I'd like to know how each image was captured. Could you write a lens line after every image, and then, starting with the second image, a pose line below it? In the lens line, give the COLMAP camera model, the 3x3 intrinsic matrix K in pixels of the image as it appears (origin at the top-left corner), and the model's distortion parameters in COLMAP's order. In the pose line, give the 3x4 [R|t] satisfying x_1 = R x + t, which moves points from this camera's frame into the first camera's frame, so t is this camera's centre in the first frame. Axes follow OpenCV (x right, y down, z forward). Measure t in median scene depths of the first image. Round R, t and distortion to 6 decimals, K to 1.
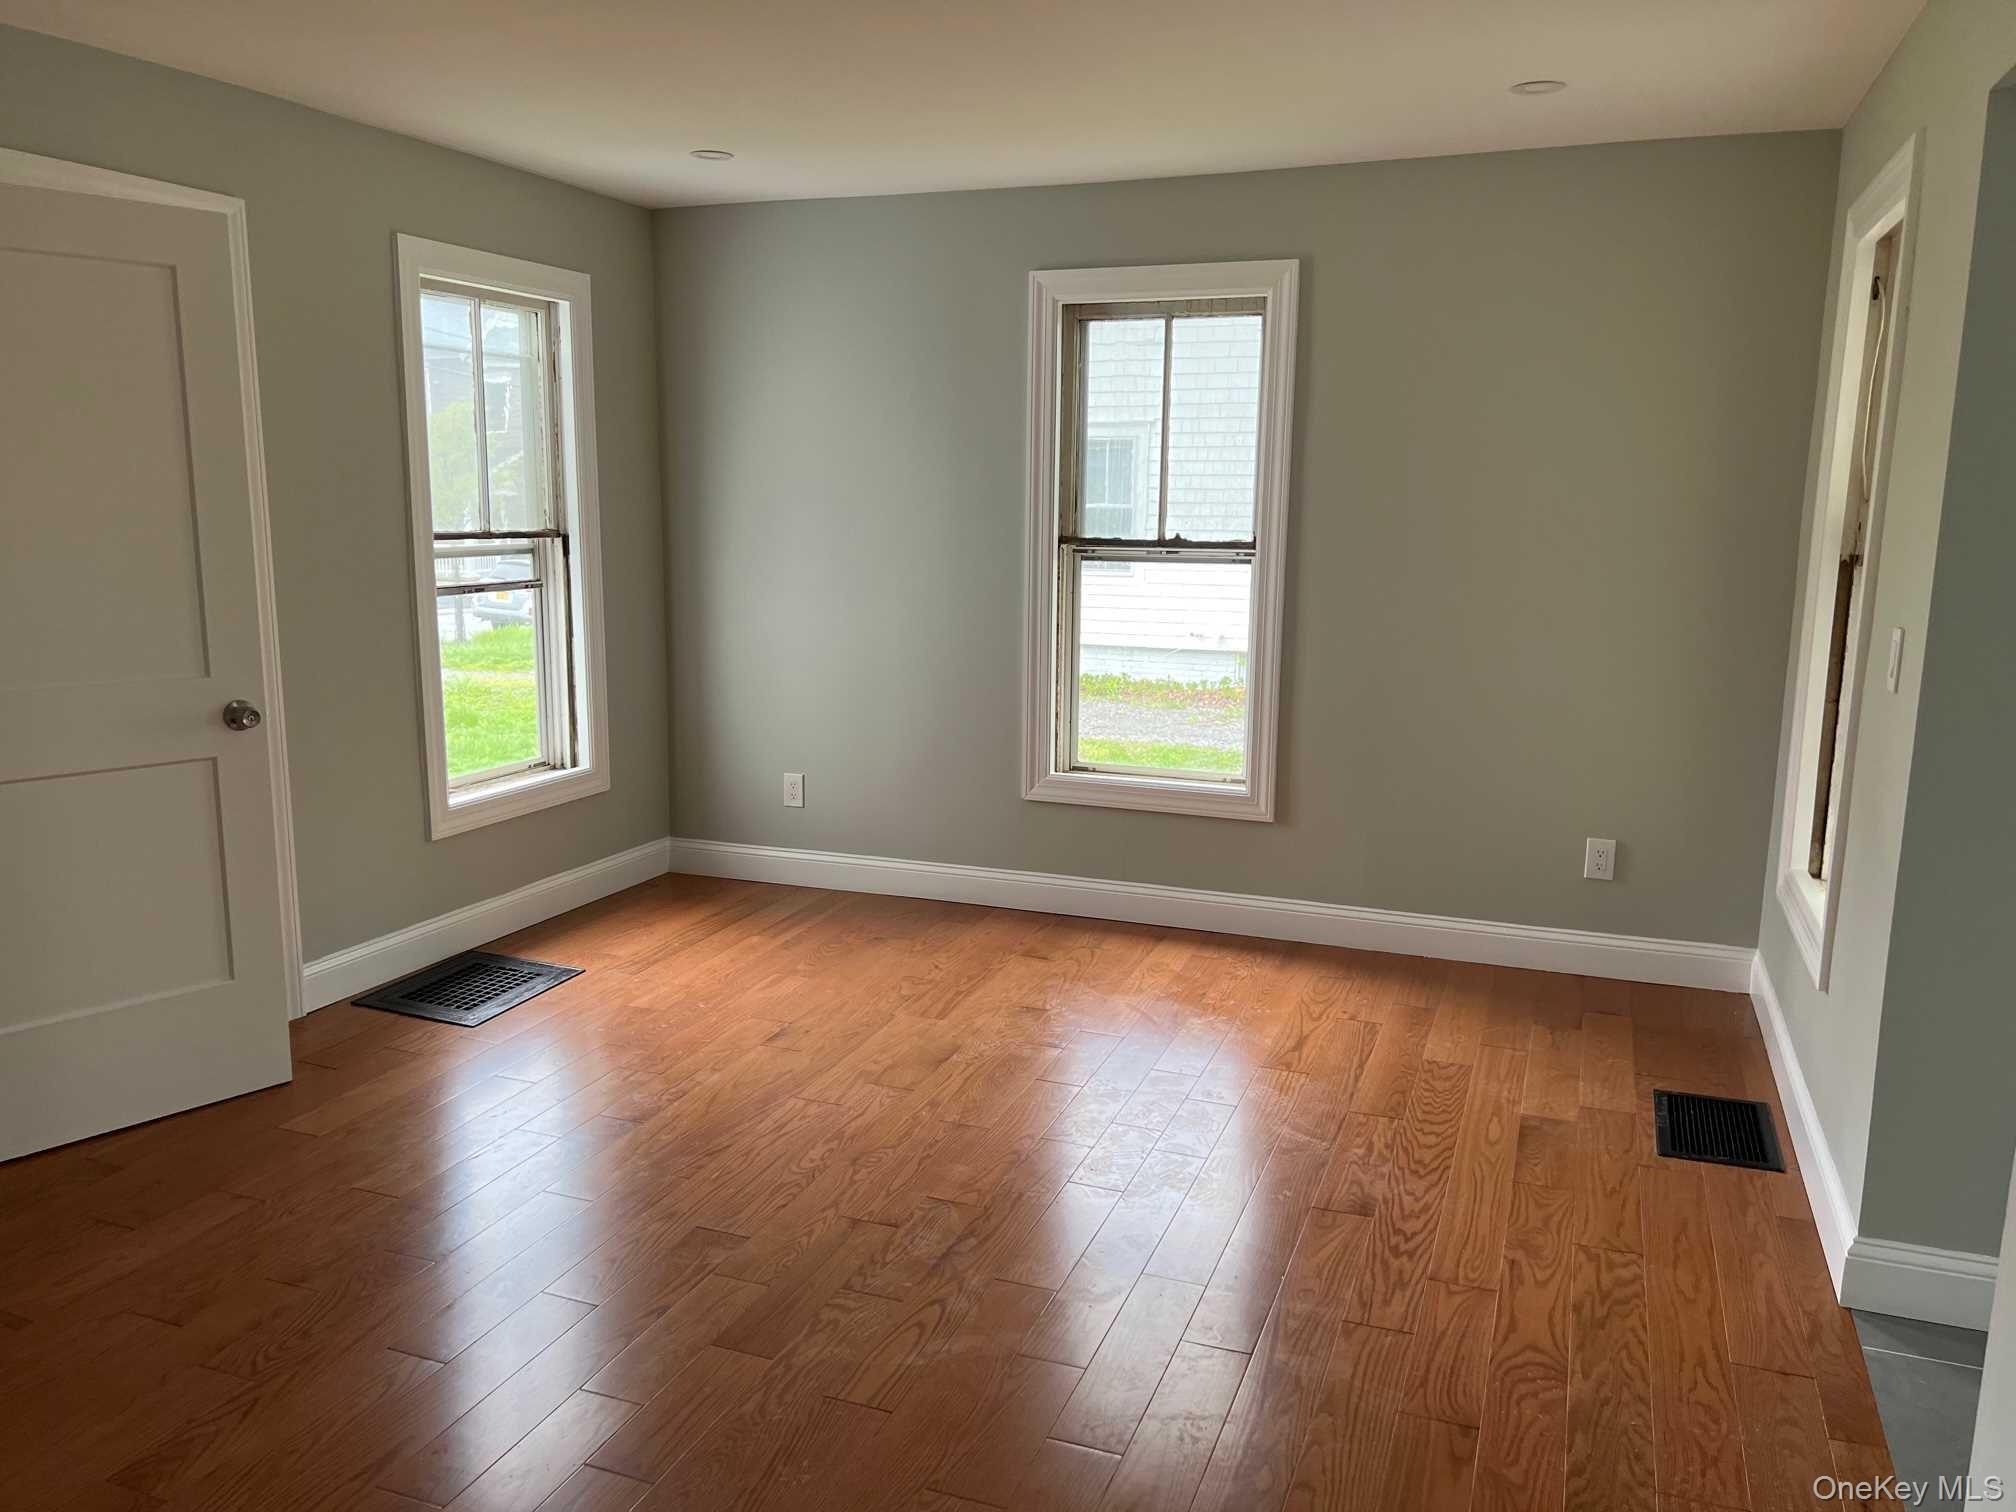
lens RADIAL K [[1523.3, 0, 1012.4], [0, 1523.3, 756.2], [0, 0, 1]] dist [0.055448, -0.066968]
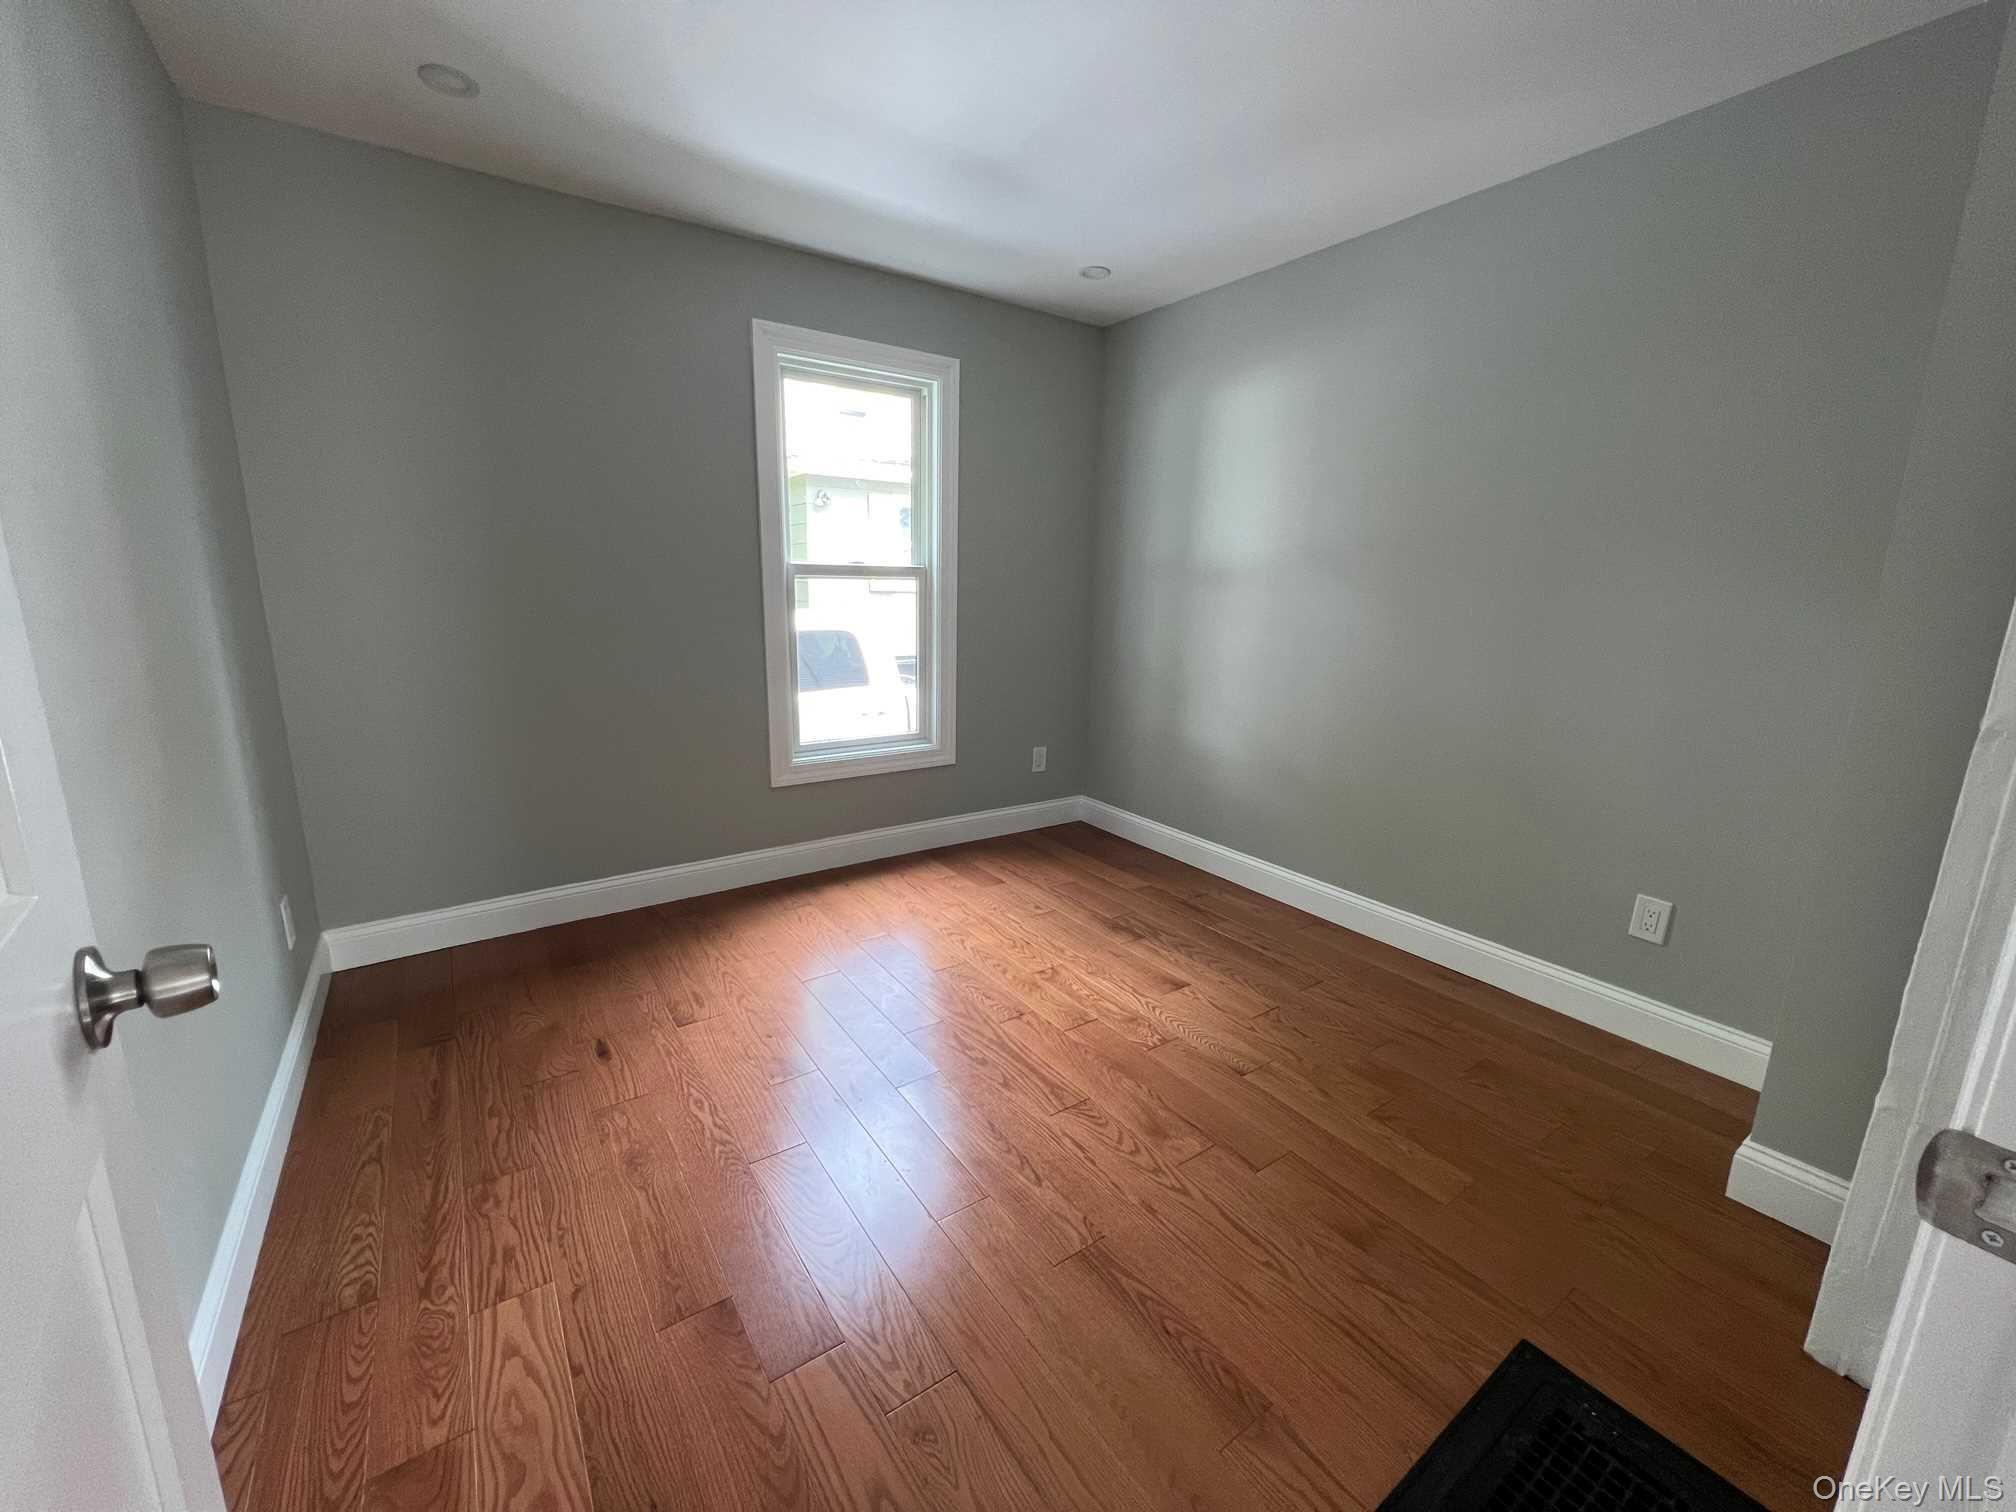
lens RADIAL K [[810.1, 0, 993.4], [0, 810.1, 741.9], [0, 0, 1]] dist [-0.003949, -0.000816]
pose [[0.815612, 0.114723, -0.567112, 0.205843], [-0.108128, 0.993100, 0.045389, -0.041613], [0.568406, 0.024300, 0.822389, 0.598327]]
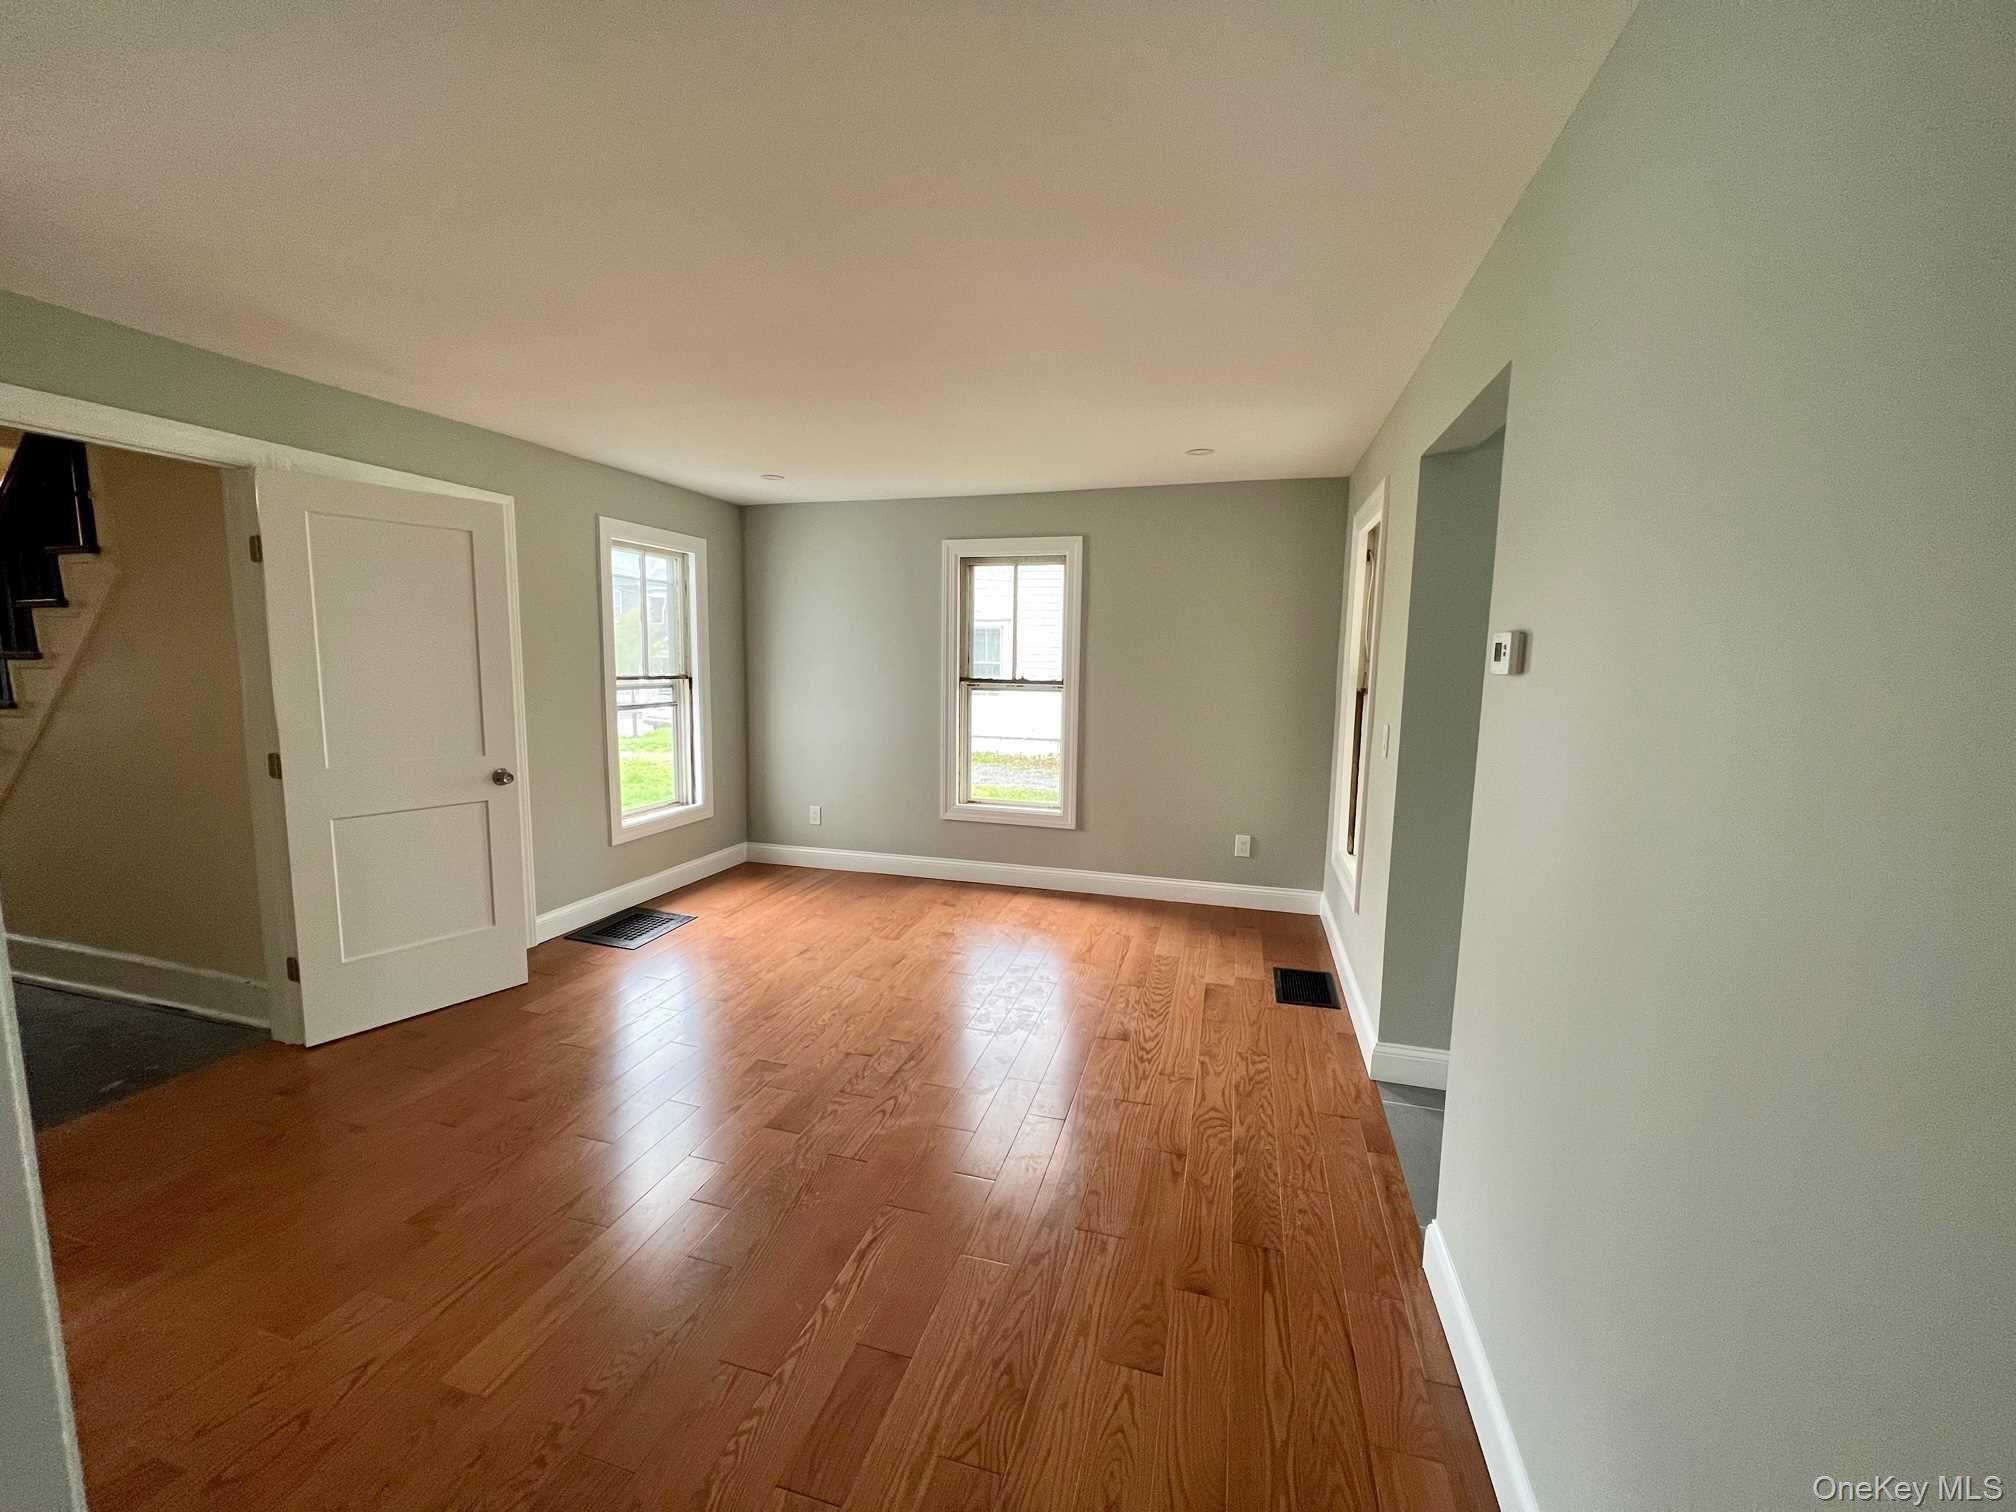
lens RADIAL K [[810.1, 0, 1000.6], [0, 810.1, 748.8], [0, 0, 1]] dist [-0.003949, -0.000816]
pose [[0.996992, -0.006053, 0.077264, 0.004772], [0.010518, 0.998290, -0.057510, 0.000841], [-0.076783, 0.058150, 0.995351, 0.011901]]
